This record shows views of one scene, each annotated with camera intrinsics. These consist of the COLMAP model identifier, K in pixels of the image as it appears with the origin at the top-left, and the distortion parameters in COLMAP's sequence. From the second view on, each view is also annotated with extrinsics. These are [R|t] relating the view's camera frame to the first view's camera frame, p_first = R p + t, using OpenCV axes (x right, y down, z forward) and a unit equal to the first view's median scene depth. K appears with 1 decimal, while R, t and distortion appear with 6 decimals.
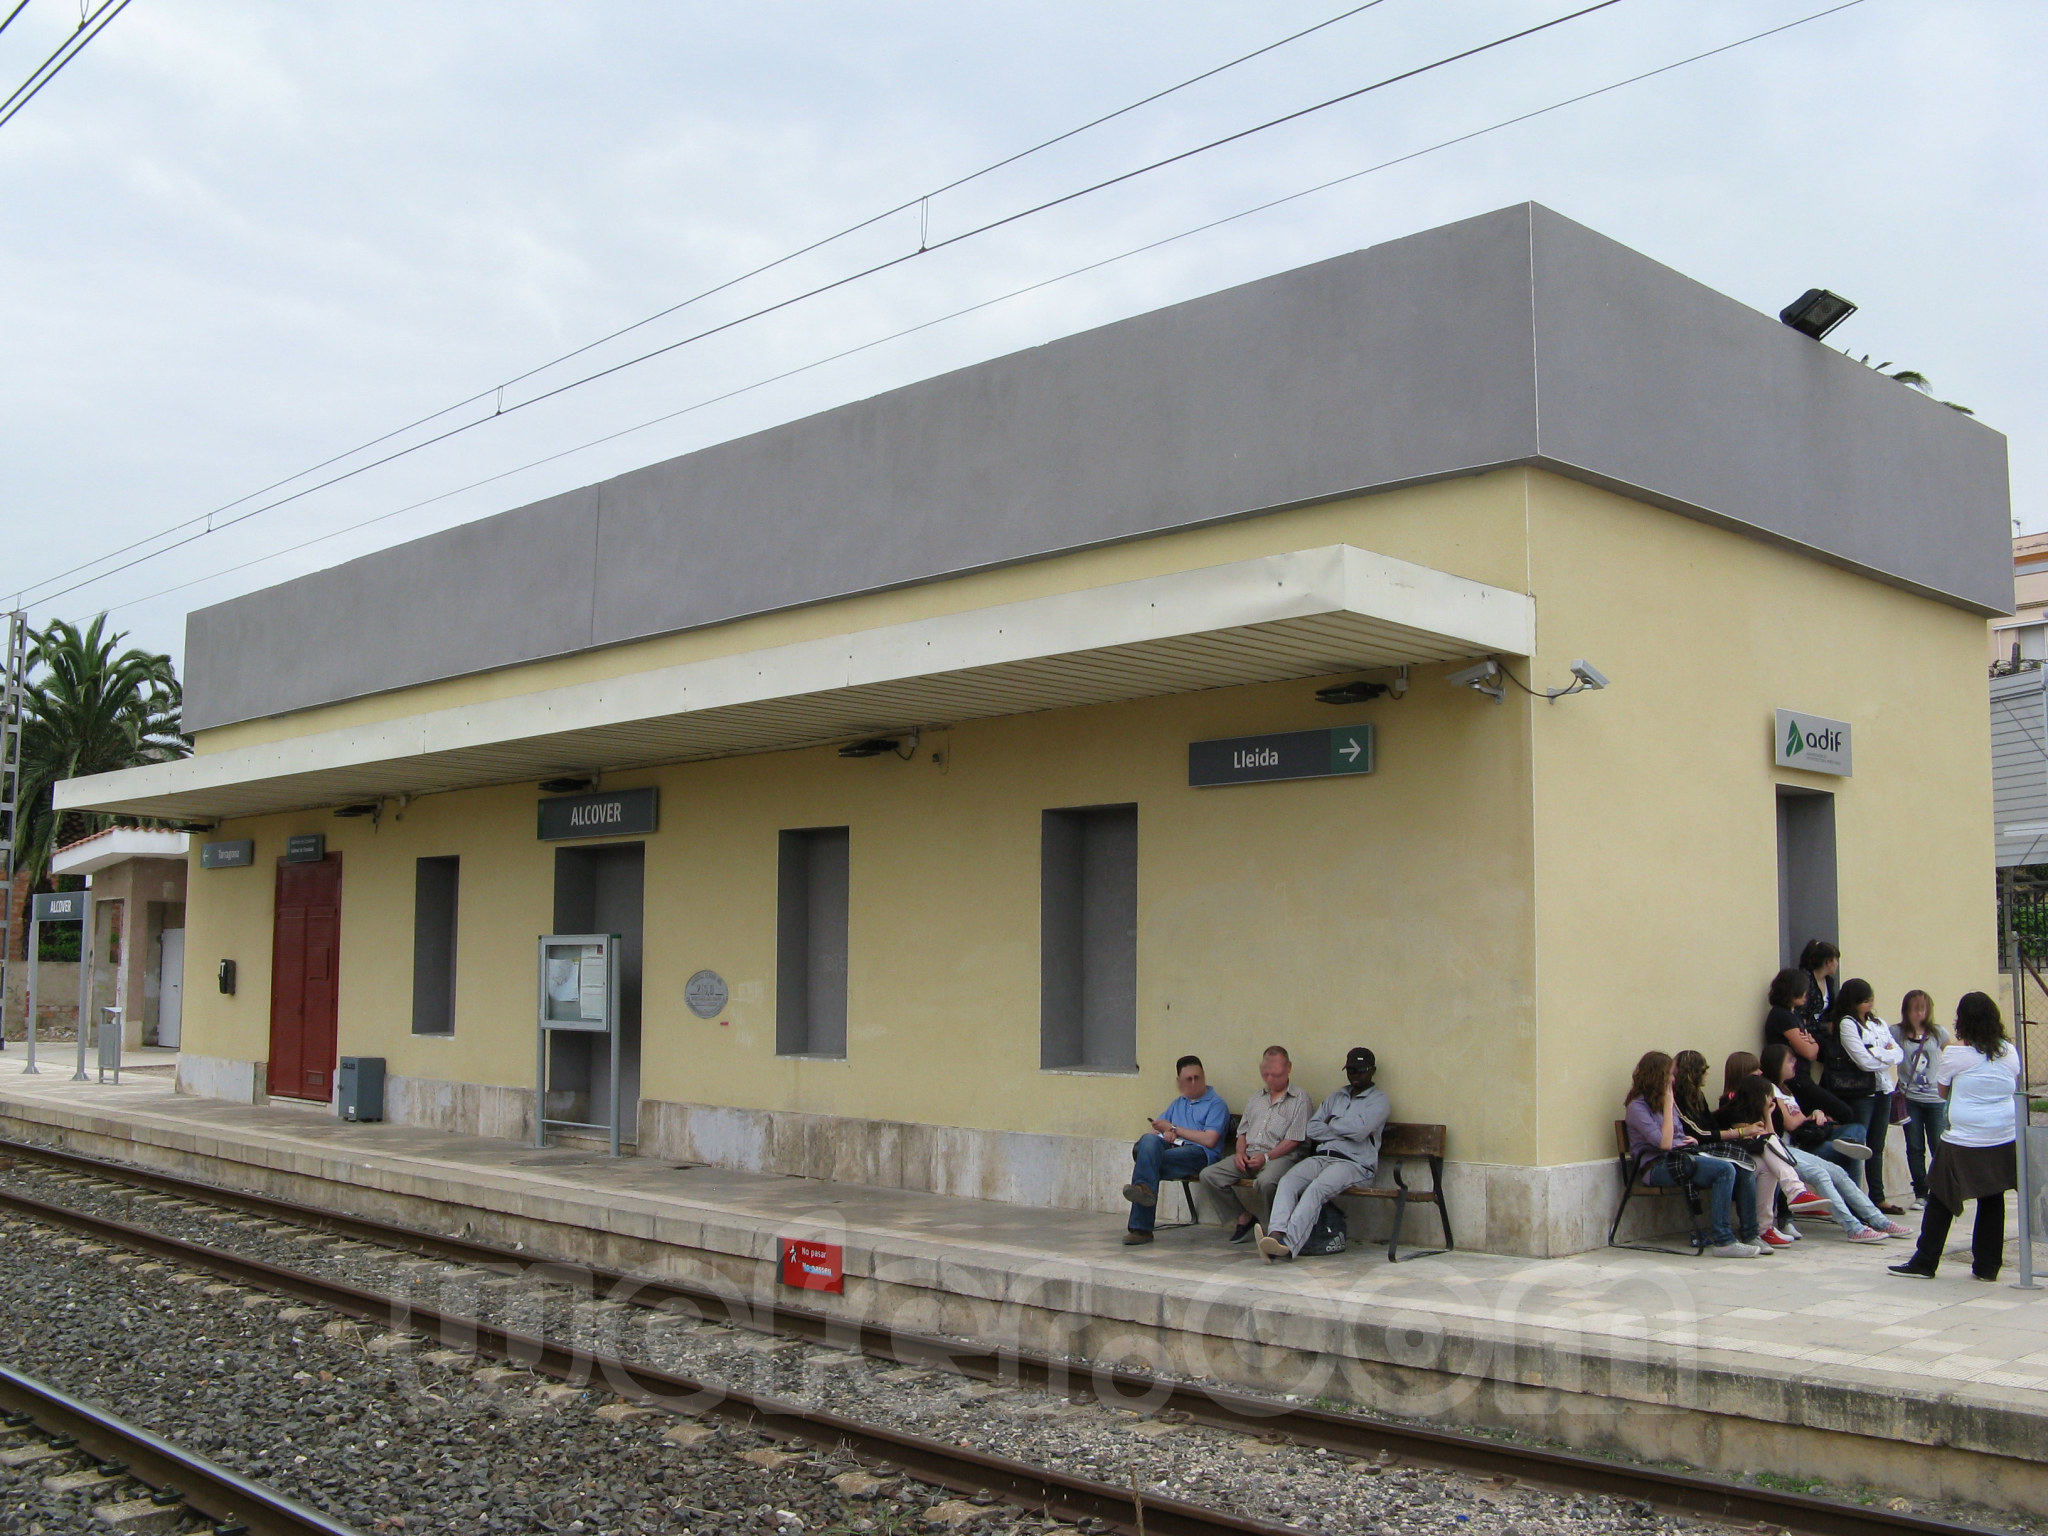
lens RADIAL K [[2128.5, 0, 1024.0], [0, 2128.5, 768.0], [0, 0, 1]] dist [-0.201073, 0.241520]
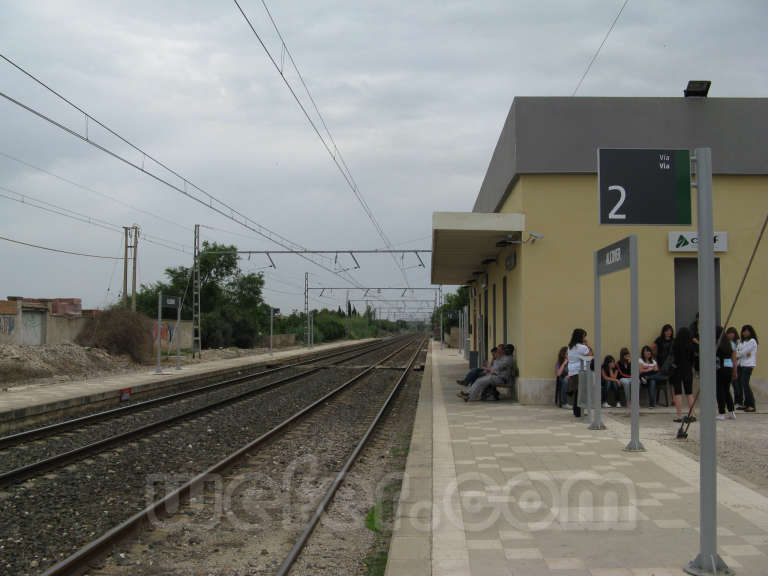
lens RADIAL K [[798.2, 0, 384.0], [0, 798.2, 288.0], [0, 0, 1]] dist [-0.201073, 0.241520]
pose [[0.675599, -0.044516, -0.735925, 1.037028], [0.079978, 0.996710, 0.013131, 0.003954], [0.732919, -0.067730, 0.676936, -0.049405]]
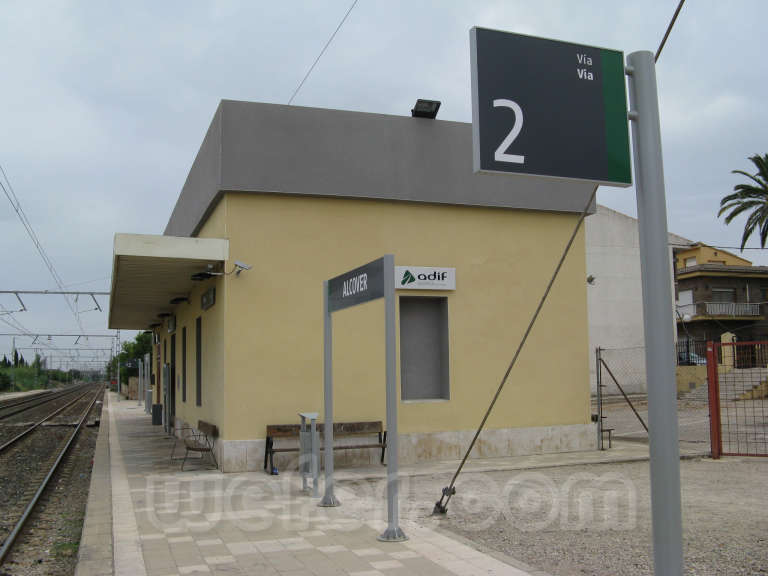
lens RADIAL K [[798.2, 0, 384.0], [0, 798.2, 288.0], [0, 0, 1]] dist [-0.201073, 0.241520]
pose [[0.908550, -0.069041, -0.412032, 0.874210], [0.067180, 0.997560, -0.019017, 0.018178], [0.412339, -0.010402, 0.910971, 0.112629]]
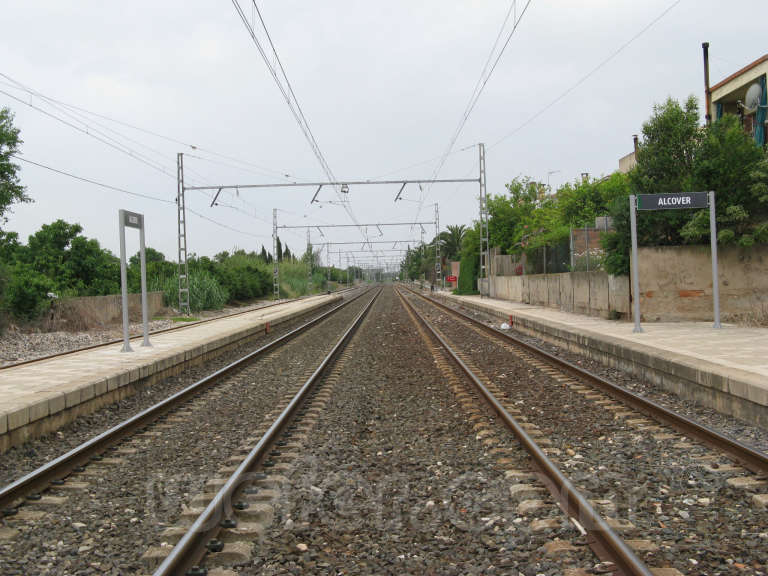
lens RADIAL K [[1049.3, 0, 384.0], [0, 1049.3, 288.0], [0, 0, 1]] dist [-0.081568, 0.103752]
pose [[0.714990, -0.025358, -0.698675, -1.323501], [0.109921, 0.990990, 0.076520, 0.217661], [0.690439, -0.131510, 0.711336, 1.912413]]
